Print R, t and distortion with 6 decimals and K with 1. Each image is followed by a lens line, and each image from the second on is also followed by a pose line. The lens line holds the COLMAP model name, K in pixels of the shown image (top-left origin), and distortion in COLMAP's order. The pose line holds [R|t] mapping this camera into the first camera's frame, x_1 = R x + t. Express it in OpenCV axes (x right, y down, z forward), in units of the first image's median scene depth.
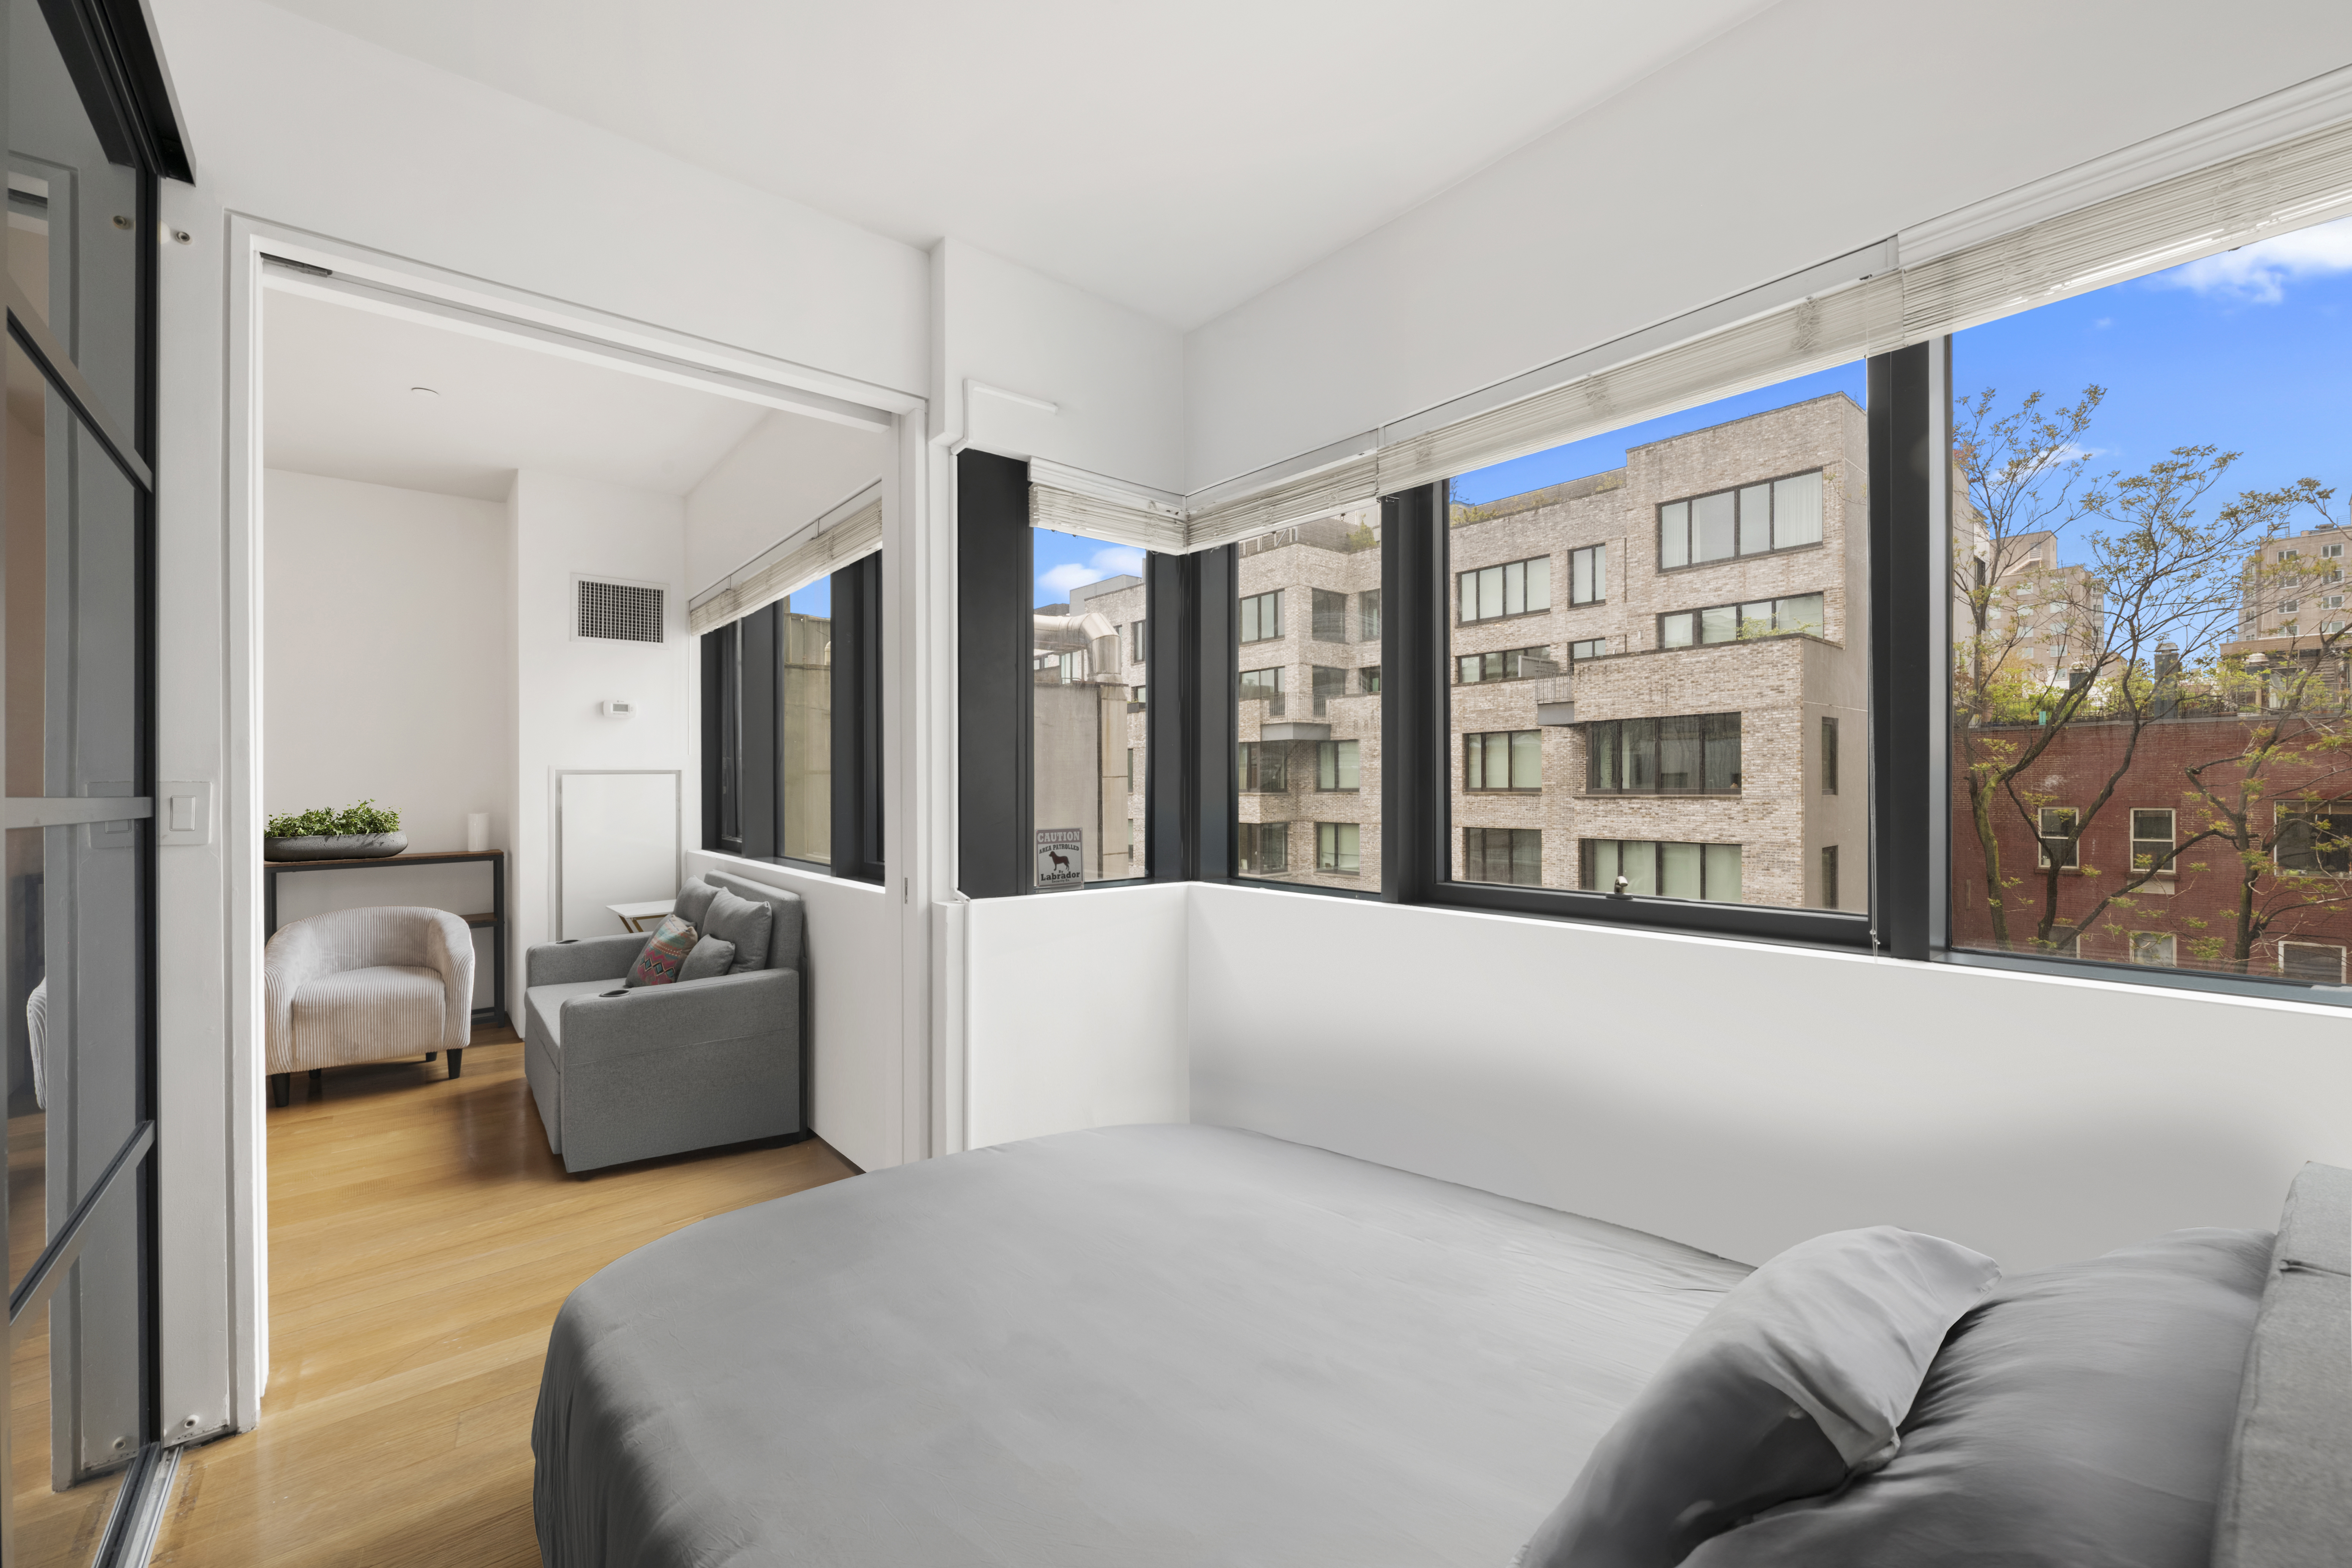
lens RADIAL K [[942.6, 0, 1183.7], [0, 942.6, 781.3], [0, 0, 1]] dist [0.003711, 0.000139]
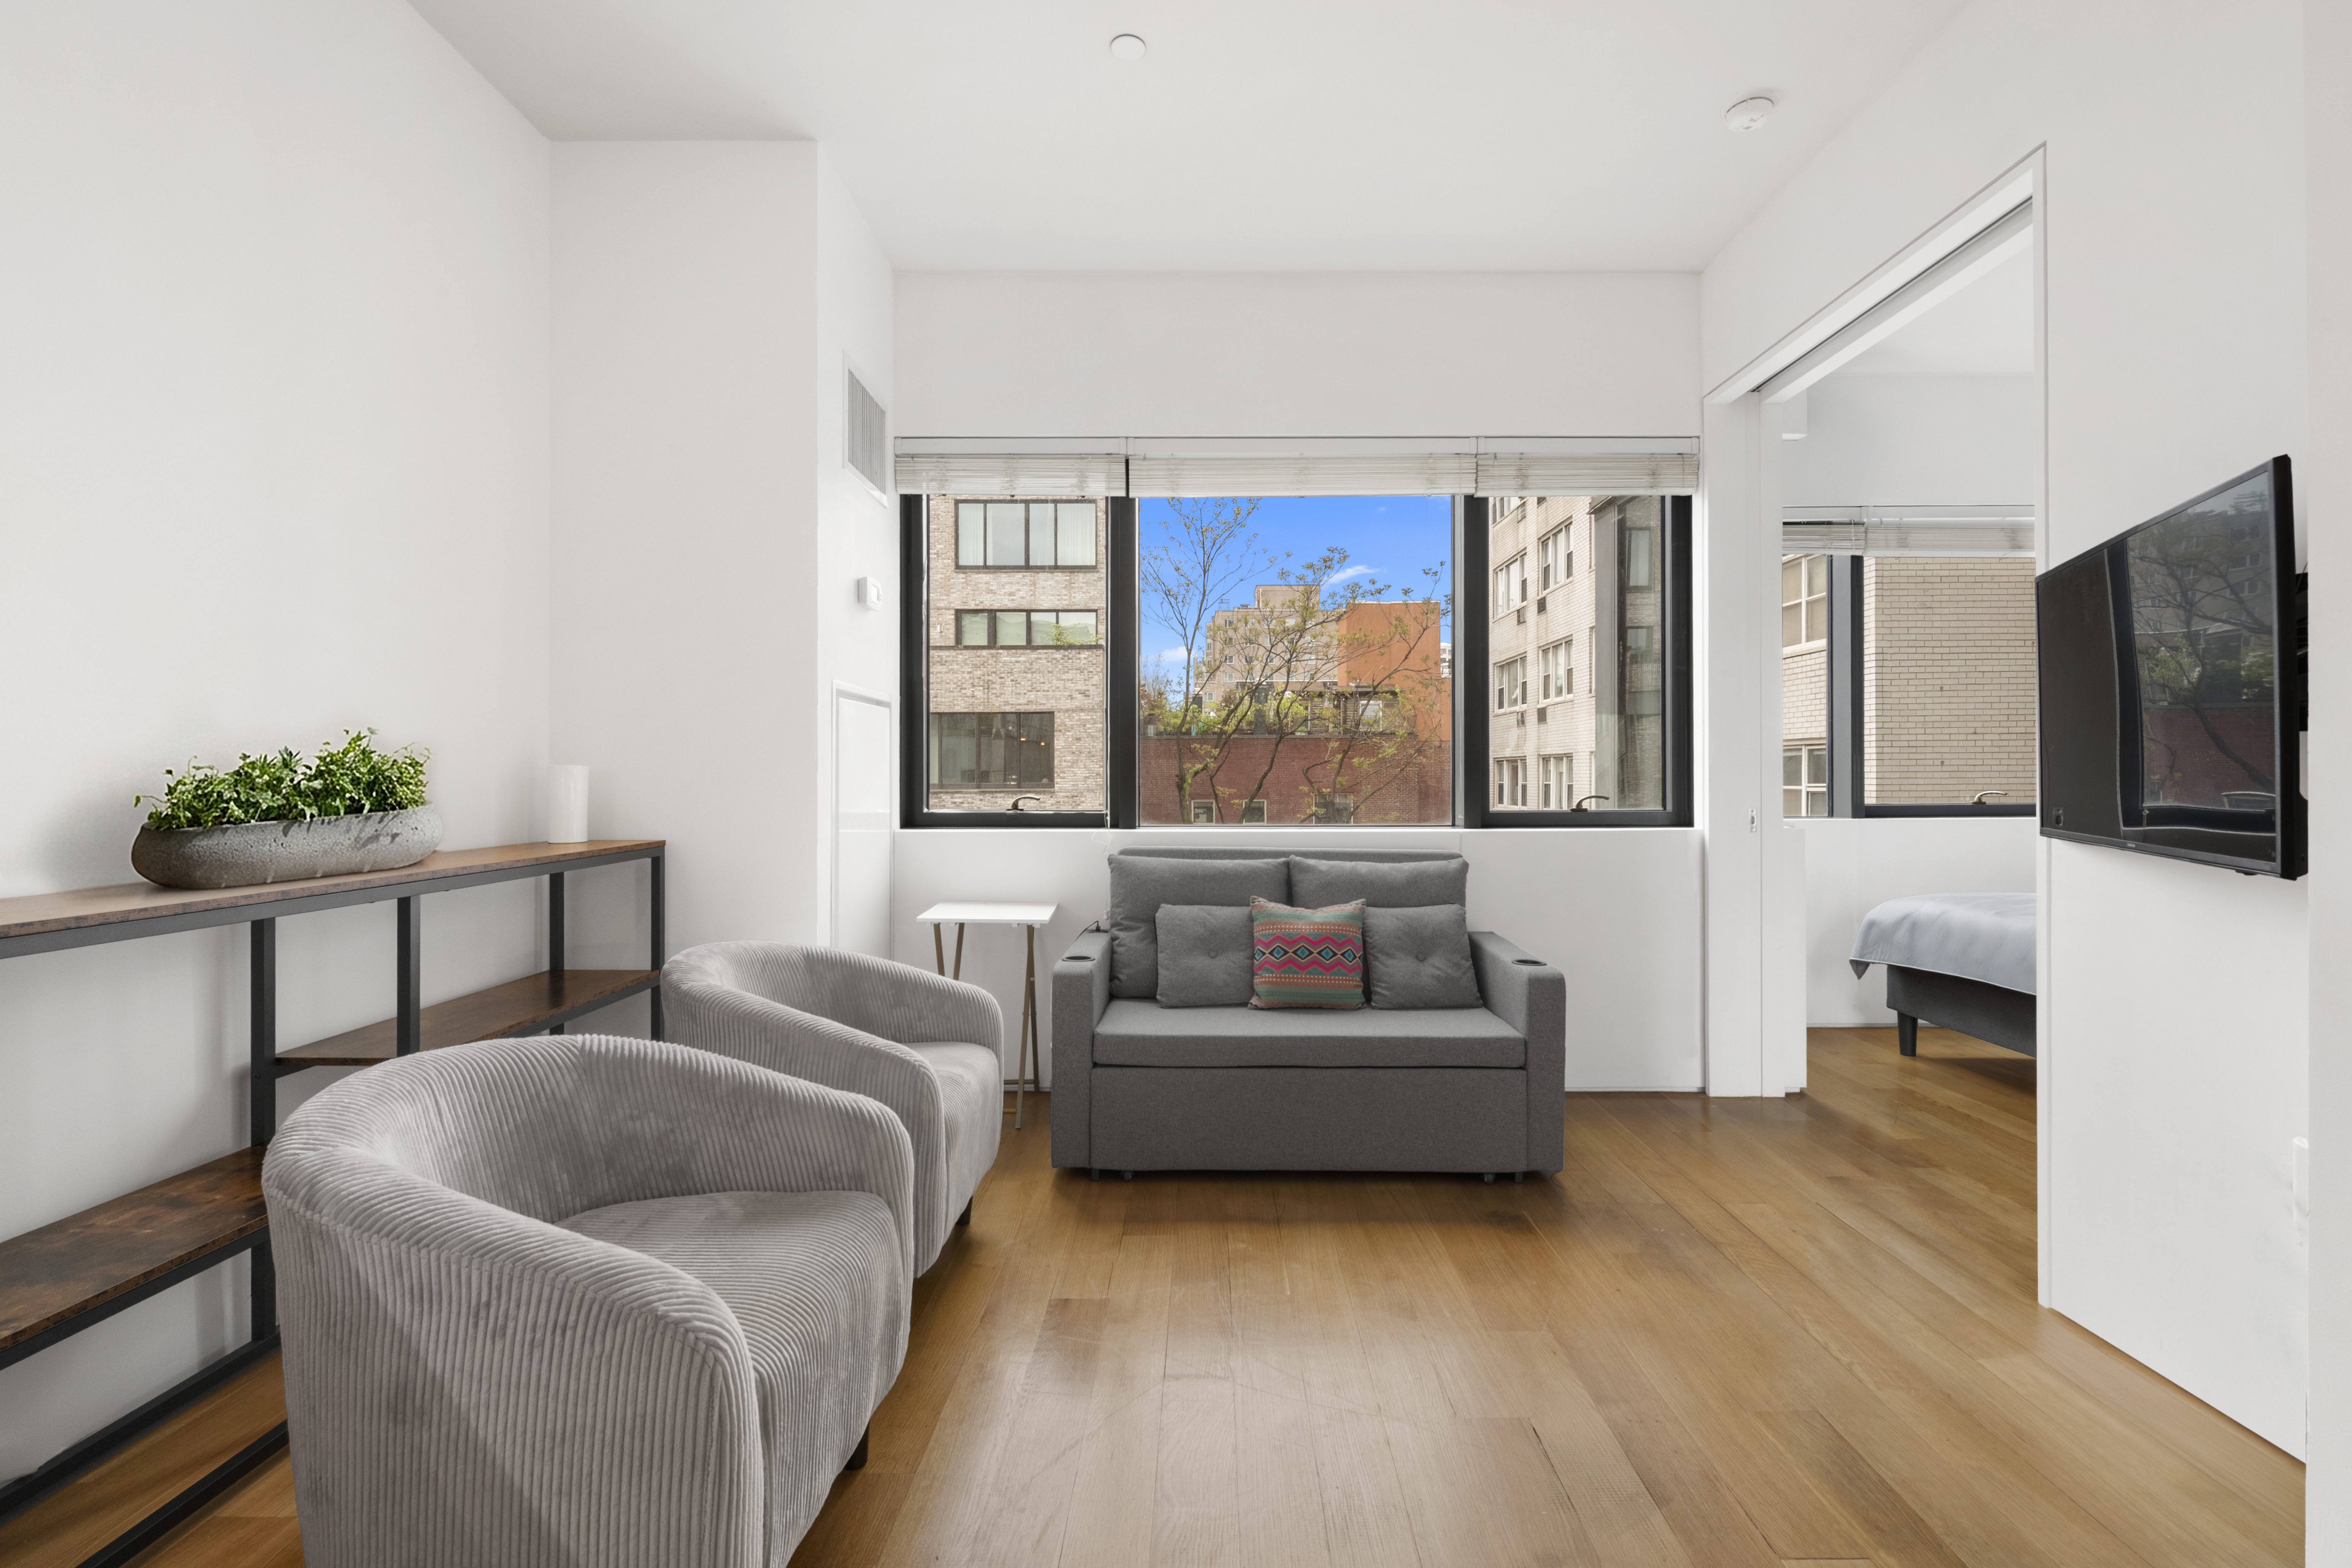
lens RADIAL K [[1073.3, 0, 1176.0], [0, 1073.3, 784.0], [0, 0, 1]] dist [-0.001959, 0.000068]
pose [[0.639084, 0.003273, 0.769130, -0.254466], [-0.003016, 0.999994, -0.001750, 0.010287], [-0.769131, -0.001202, 0.639090, 0.104745]]
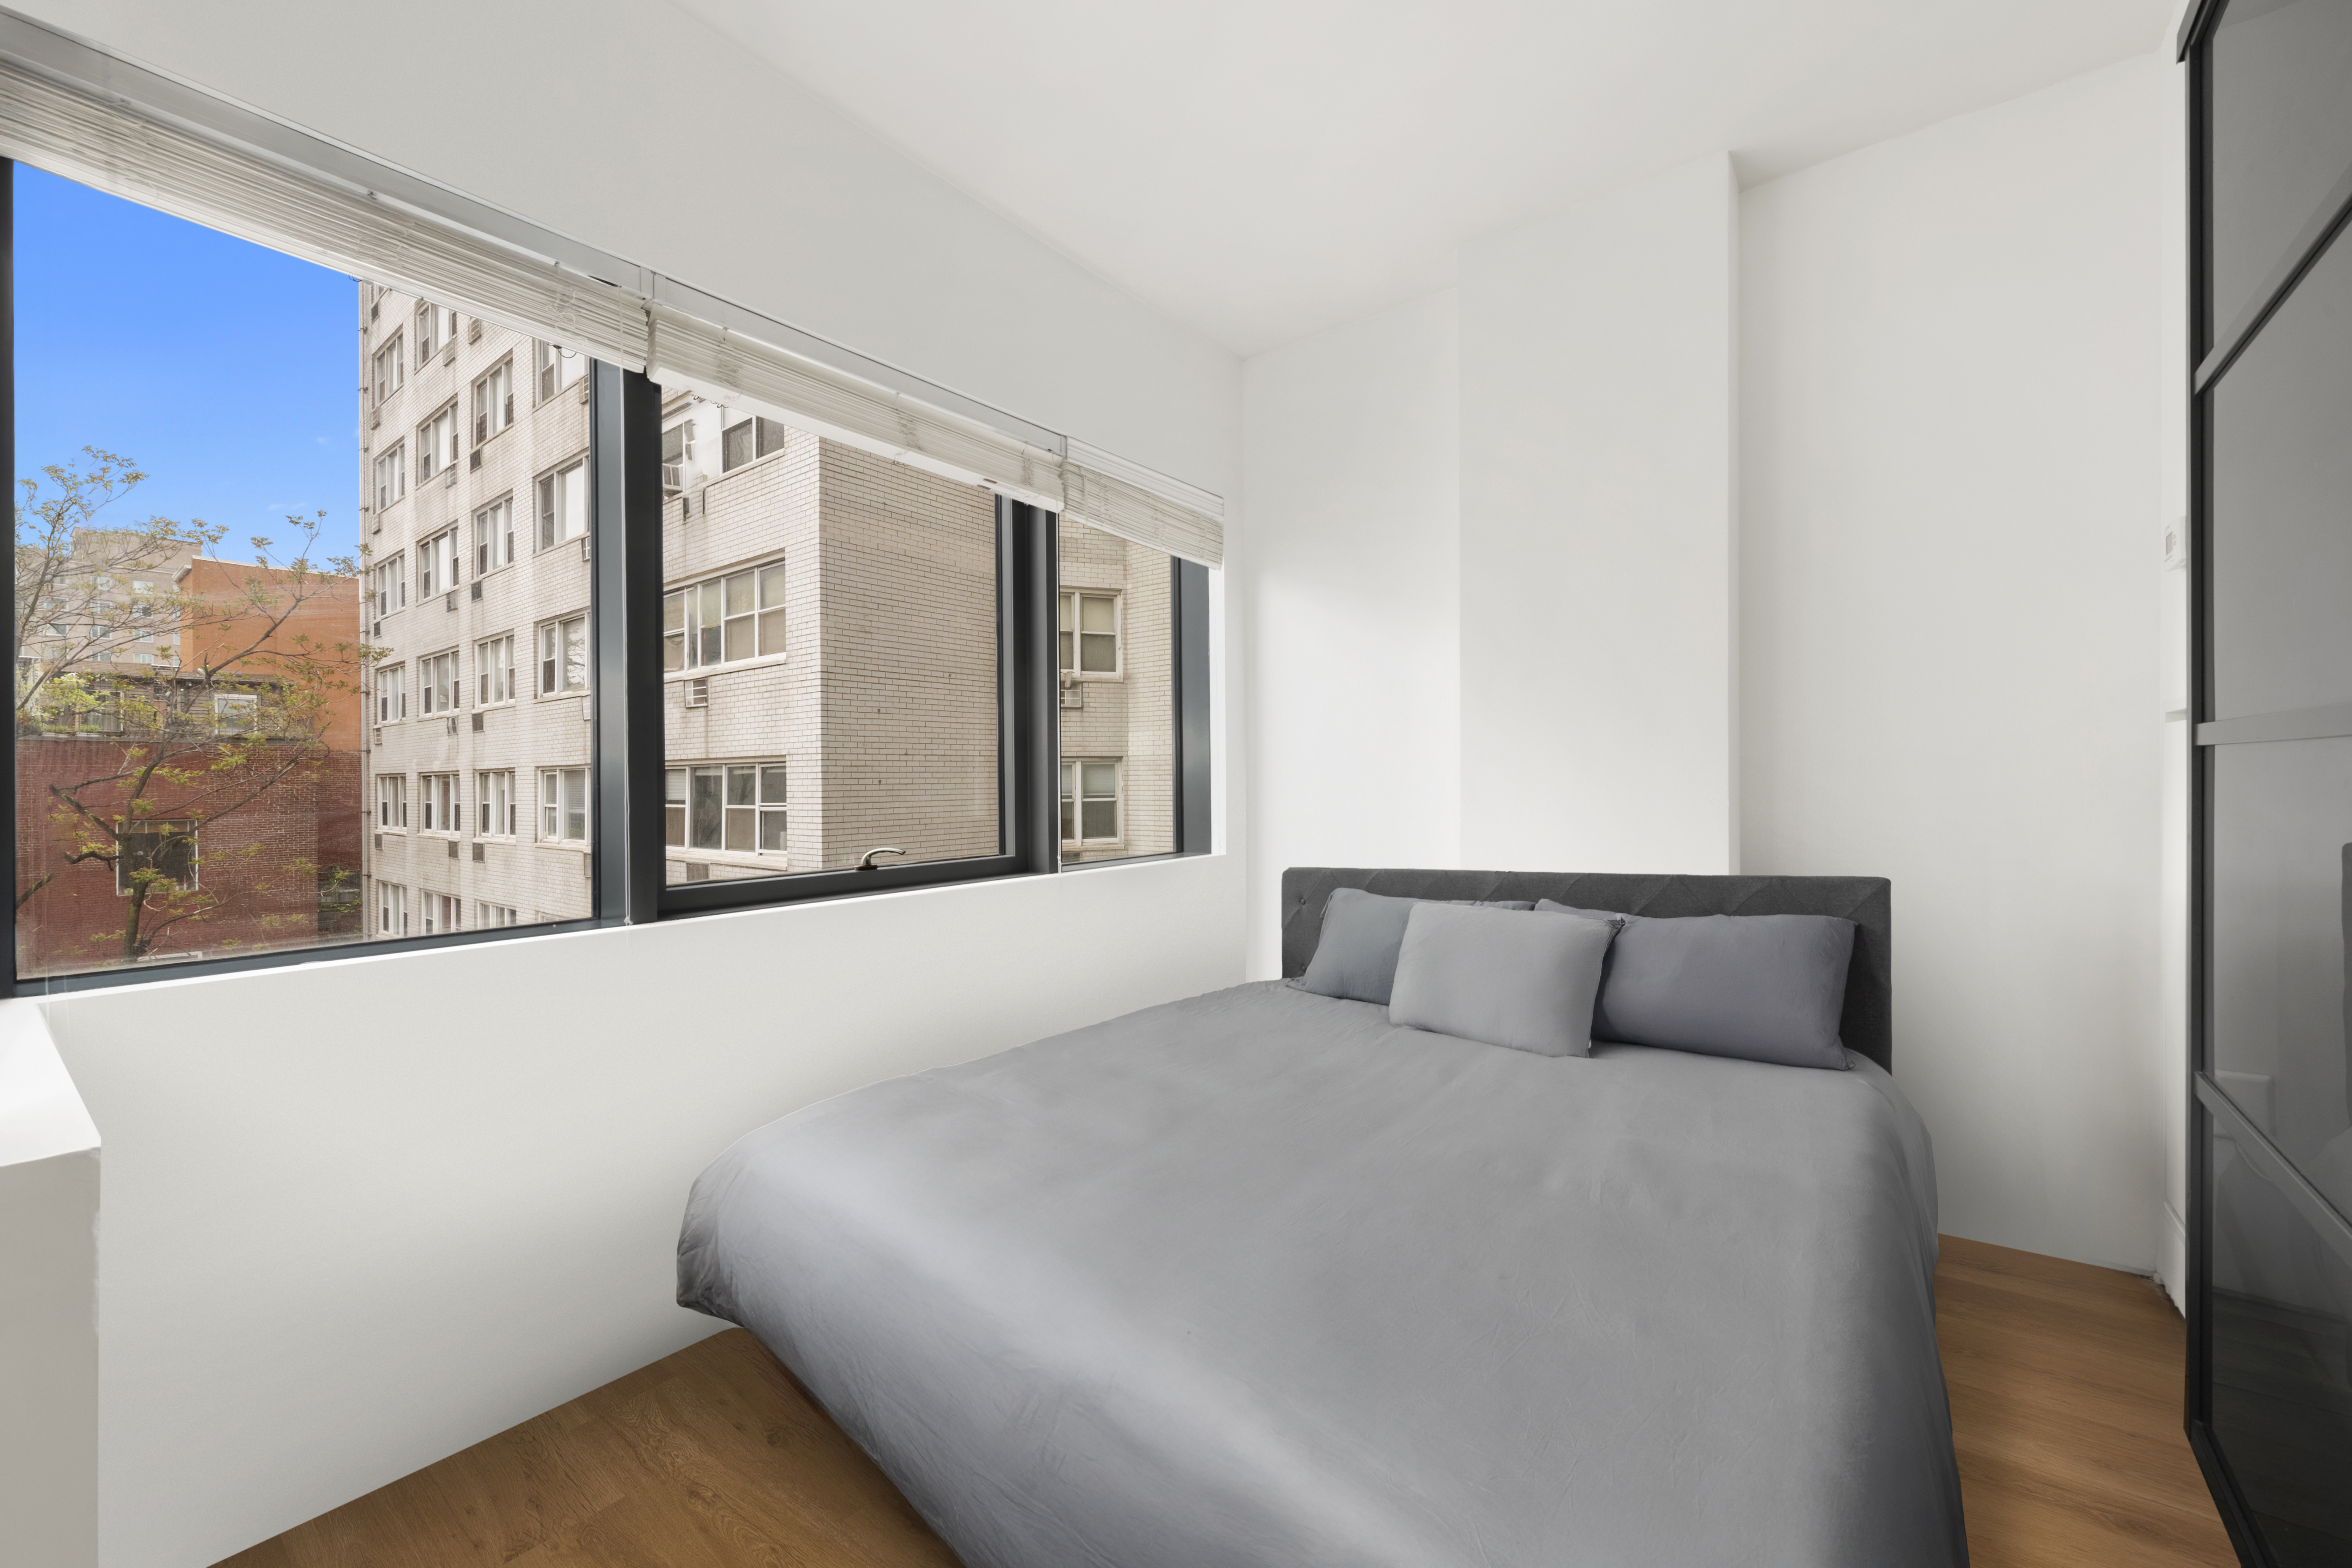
lens RADIAL K [[942.6, 0, 1183.7], [0, 942.6, 781.3], [0, 0, 1]] dist [0.003711, 0.000139]
pose [[-0.219236, 0.014489, 0.975564, -0.085270], [0.010980, 0.999863, -0.012383, 0.004076], [-0.975610, 0.007997, -0.219365, 0.106285]]
